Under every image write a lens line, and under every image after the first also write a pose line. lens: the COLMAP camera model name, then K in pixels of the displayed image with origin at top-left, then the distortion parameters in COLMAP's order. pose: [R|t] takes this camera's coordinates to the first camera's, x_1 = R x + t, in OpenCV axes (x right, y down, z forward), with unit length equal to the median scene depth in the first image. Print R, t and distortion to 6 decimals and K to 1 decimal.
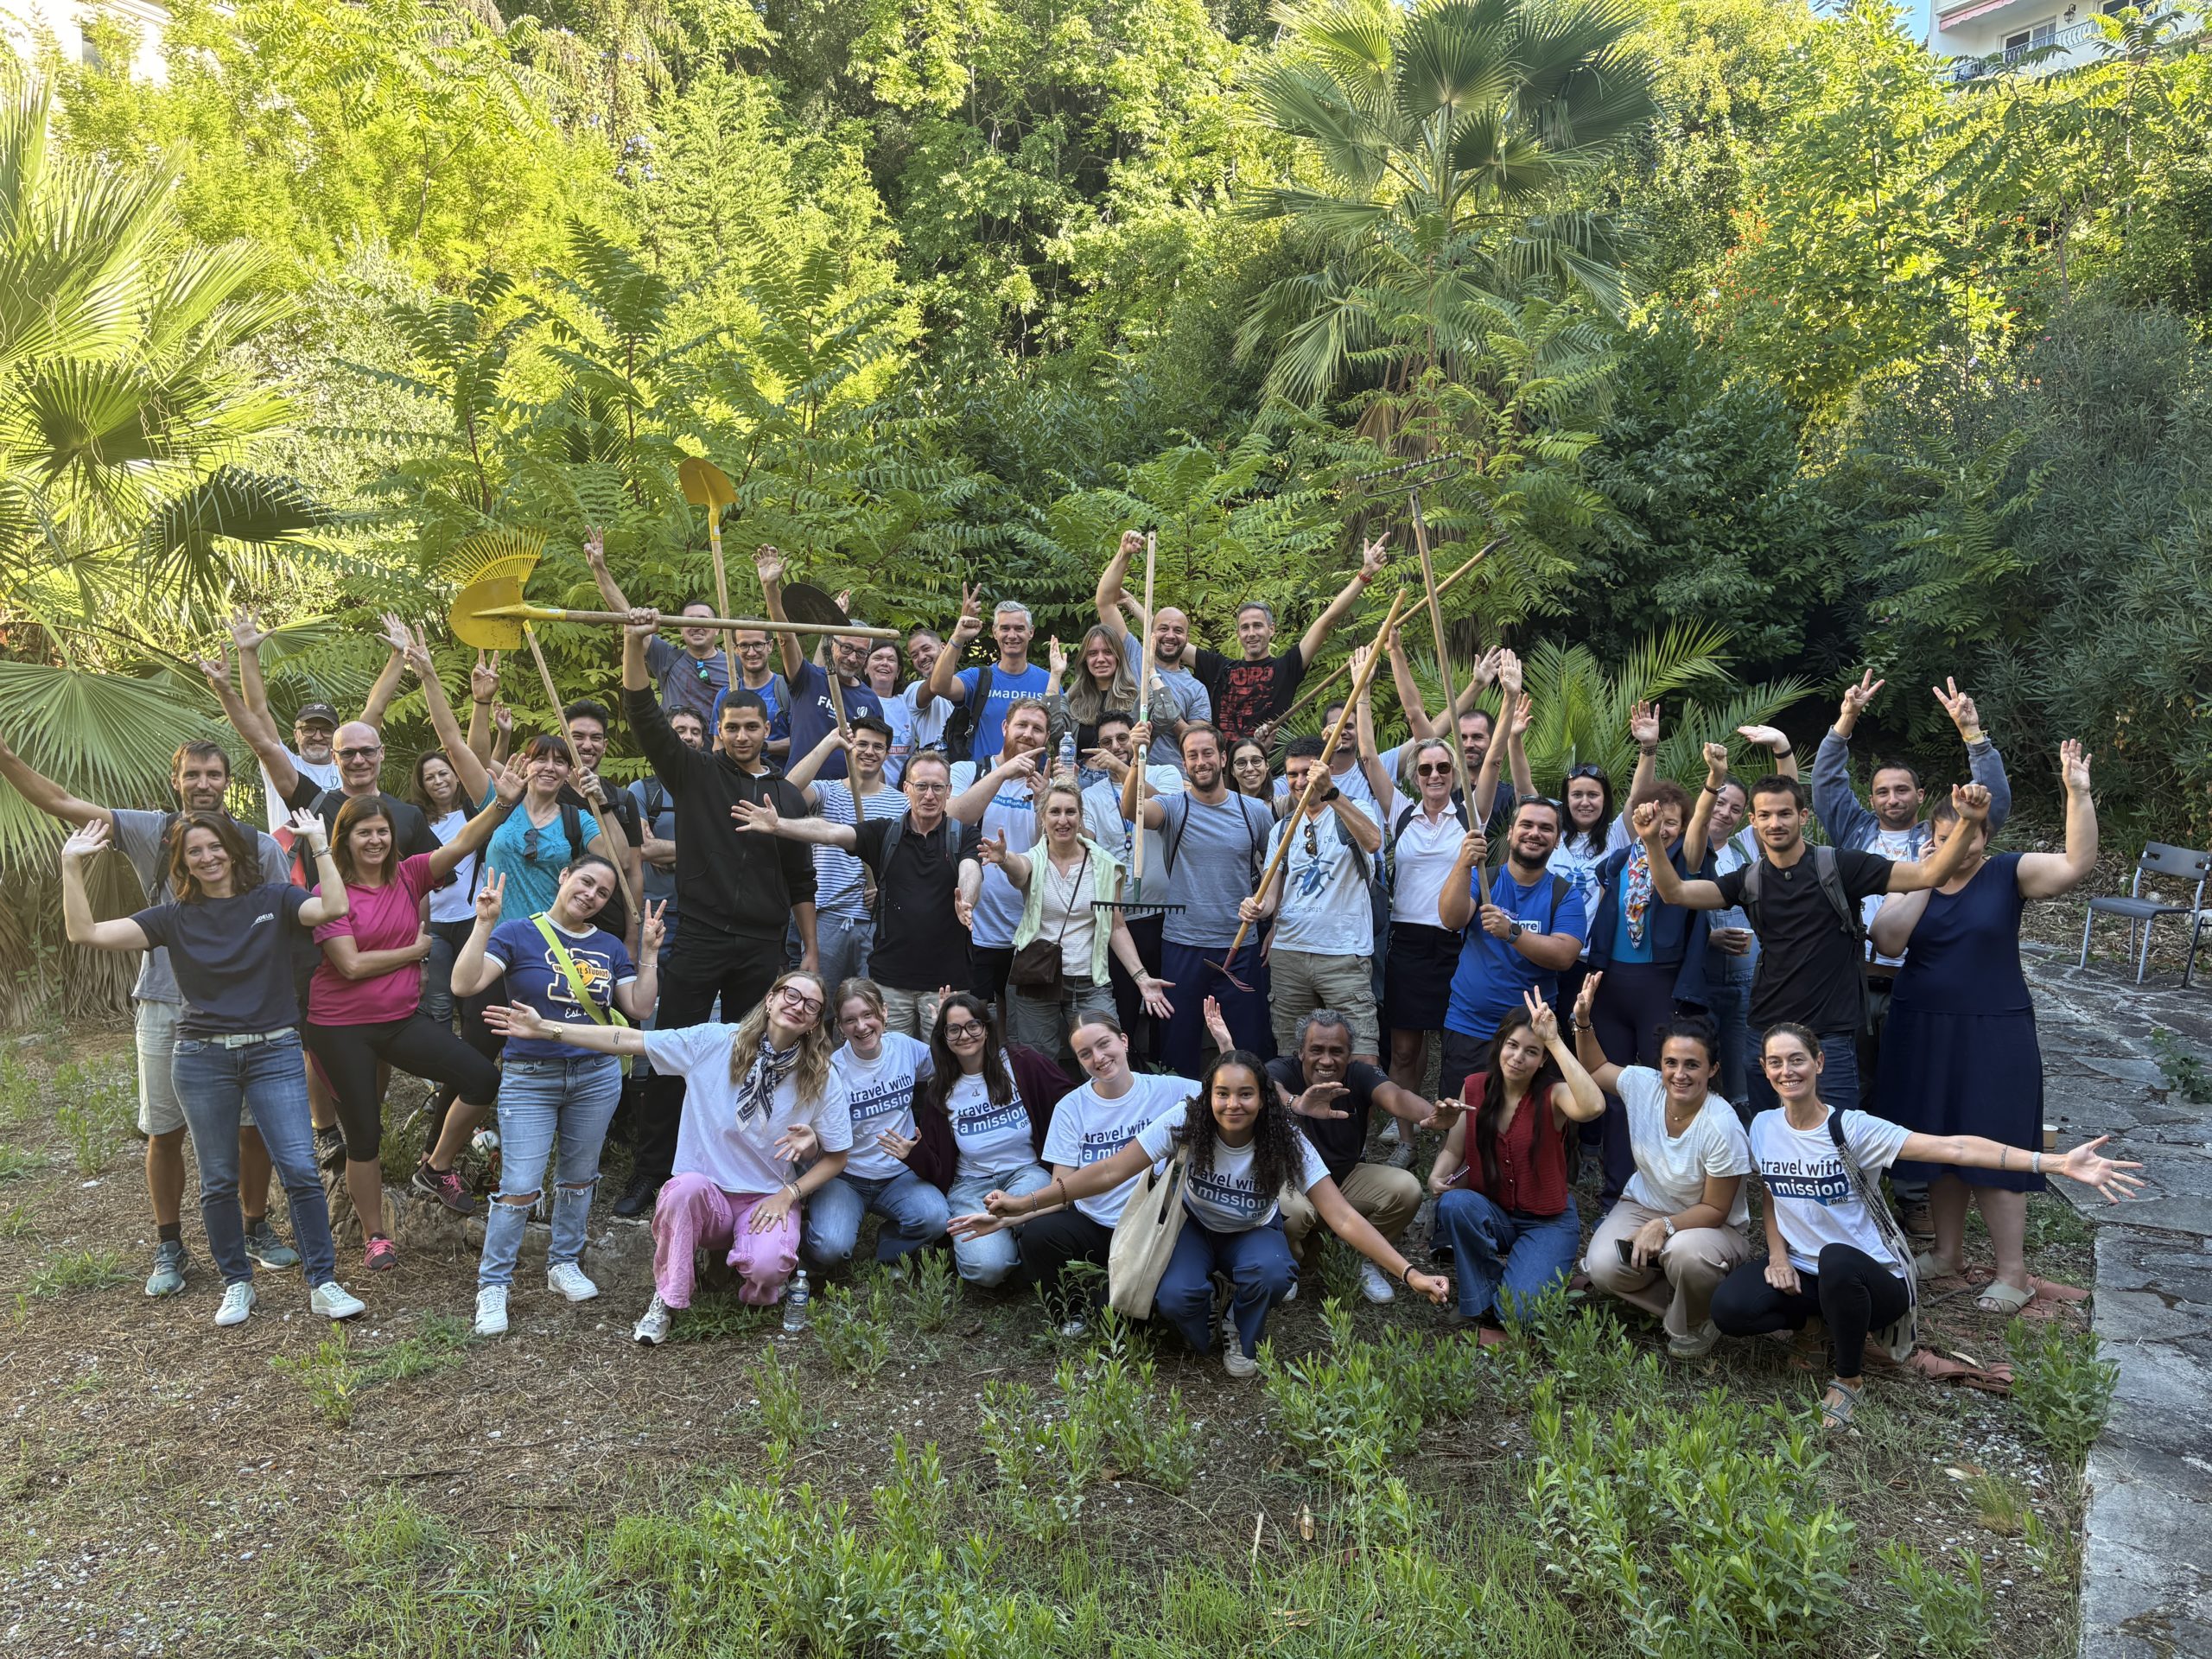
lens RADIAL K [[1796.0, 0, 1115.4], [0, 1796.0, 838.0], [0, 0, 1]] dist [0.068532, -0.072455]
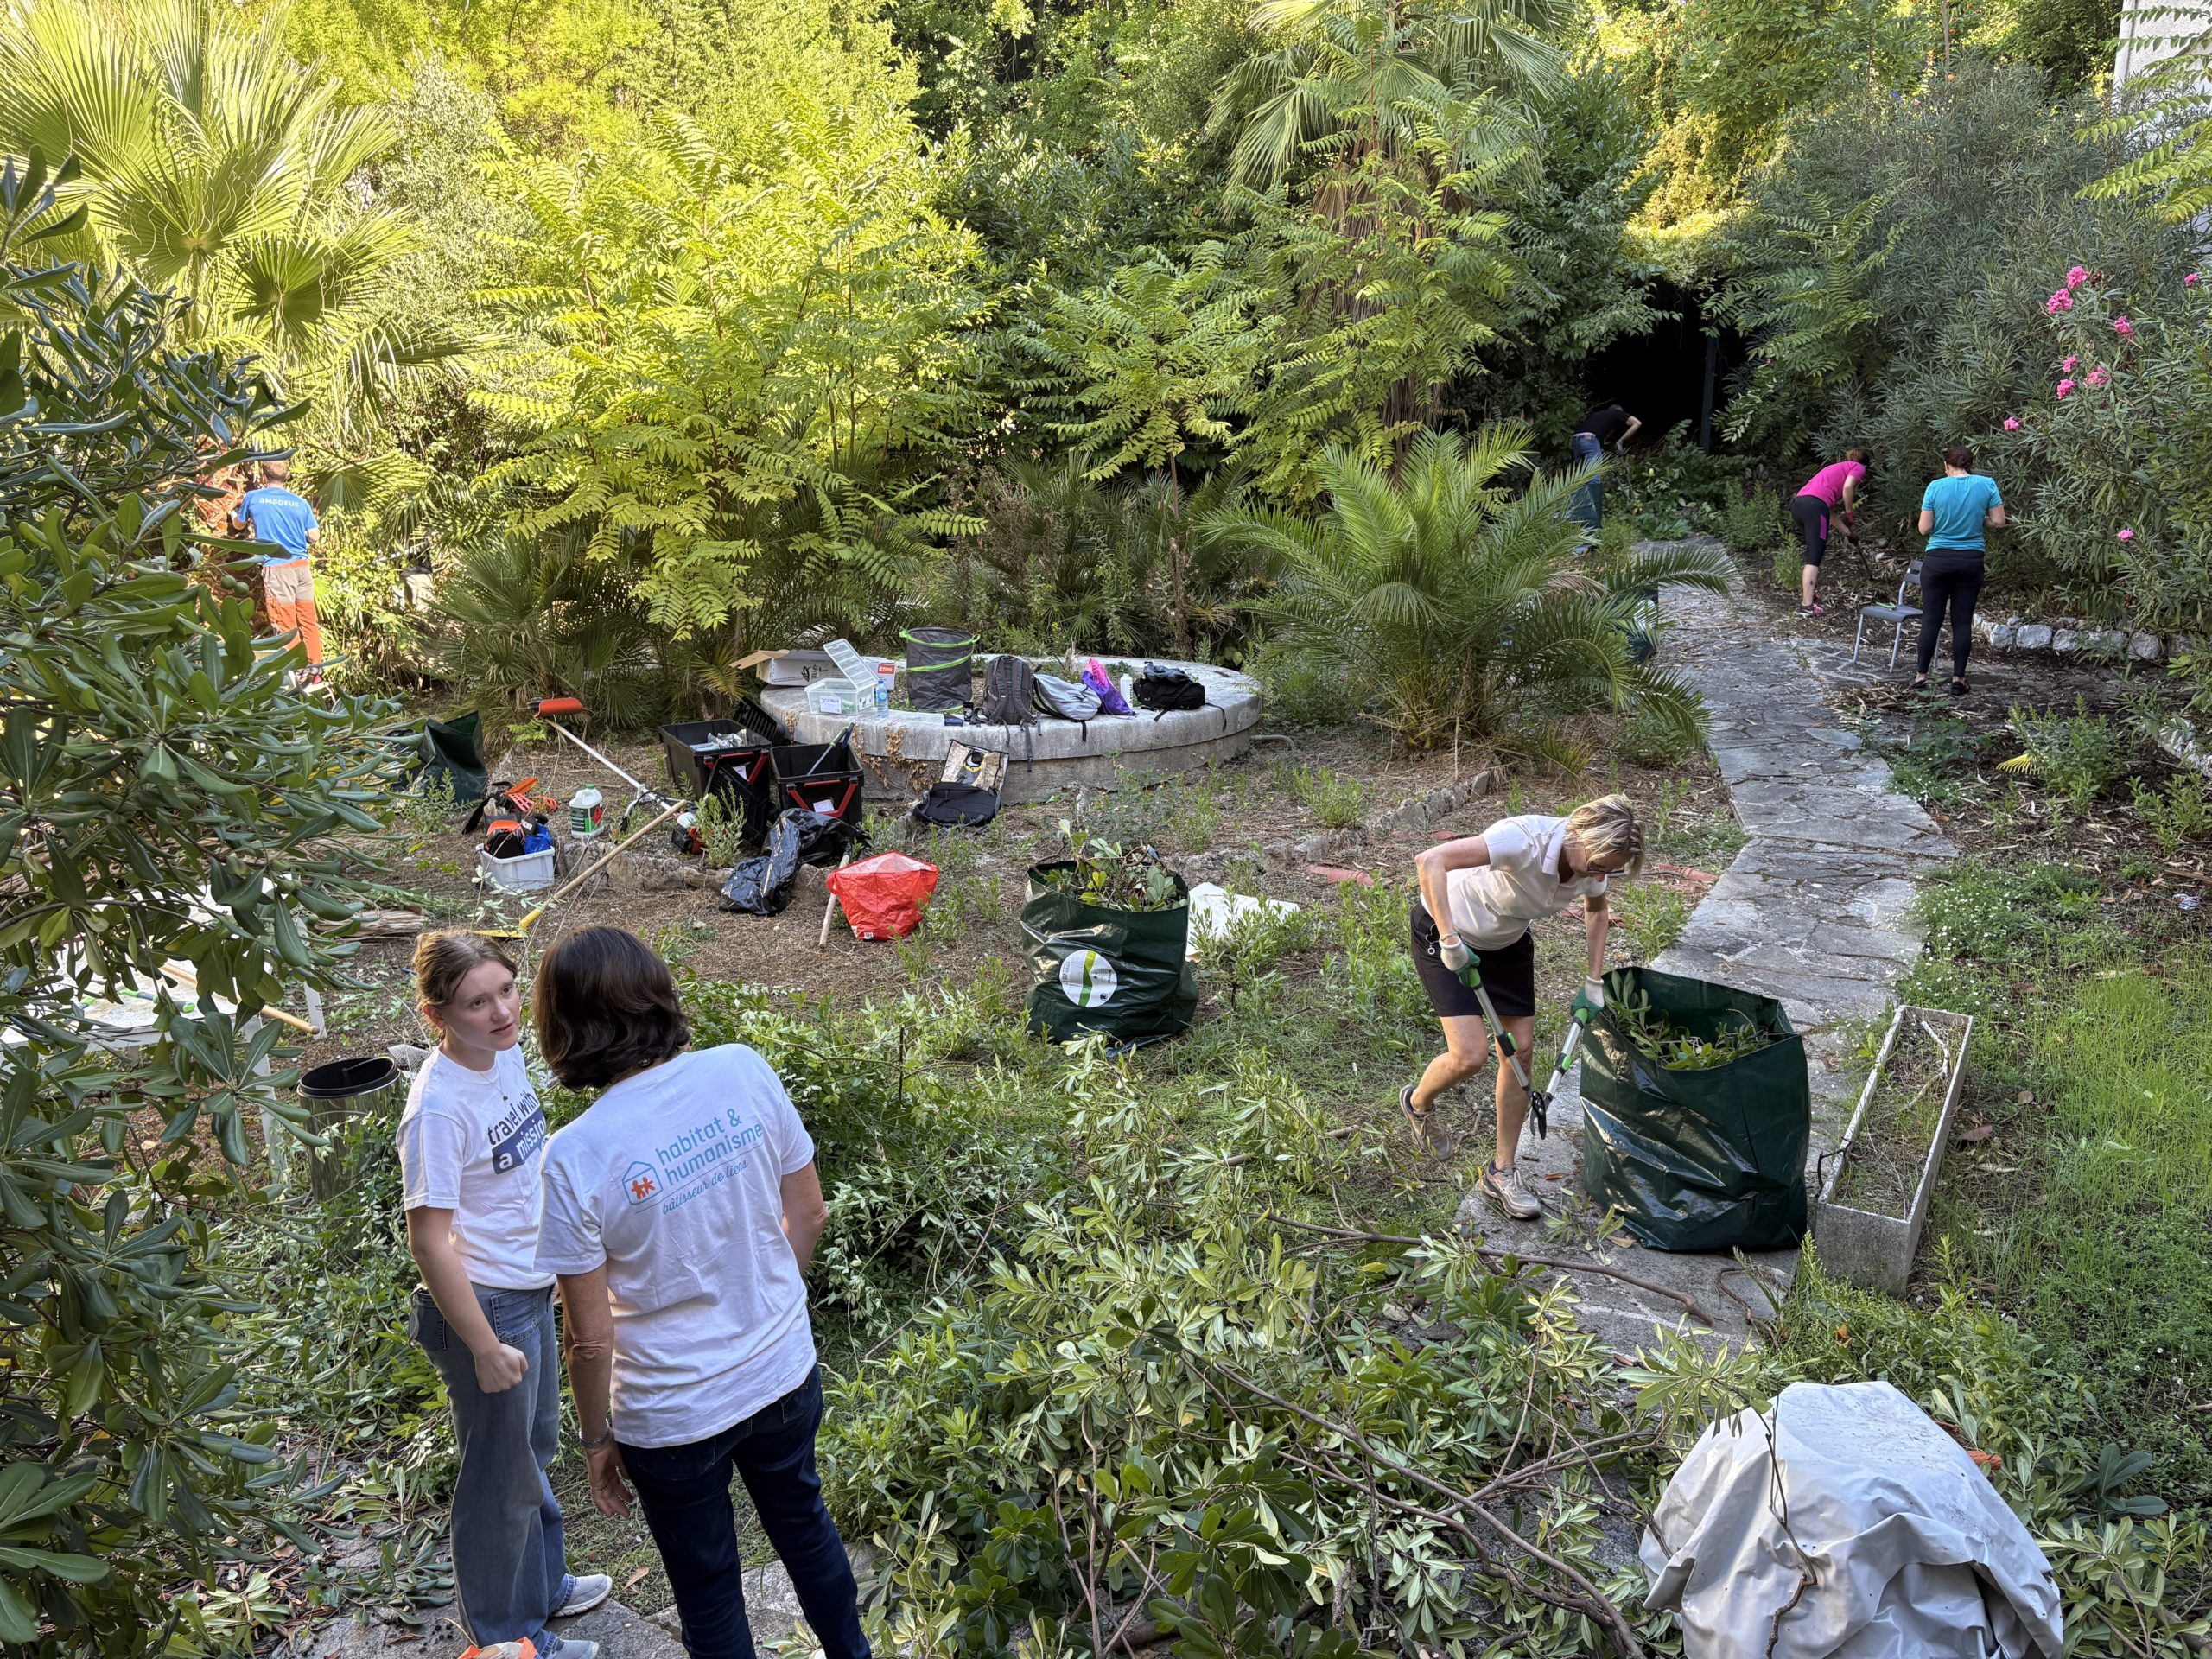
lens RADIAL K [[1796.0, 0, 1115.4], [0, 1796.0, 838.0], [0, 0, 1]] dist [0.068532, -0.072455]
pose [[0.999433, -0.031550, -0.011737, 0.025841], [0.033005, 0.986992, 0.157347, -0.037884], [0.006620, -0.157645, 0.987474, -0.455116]]
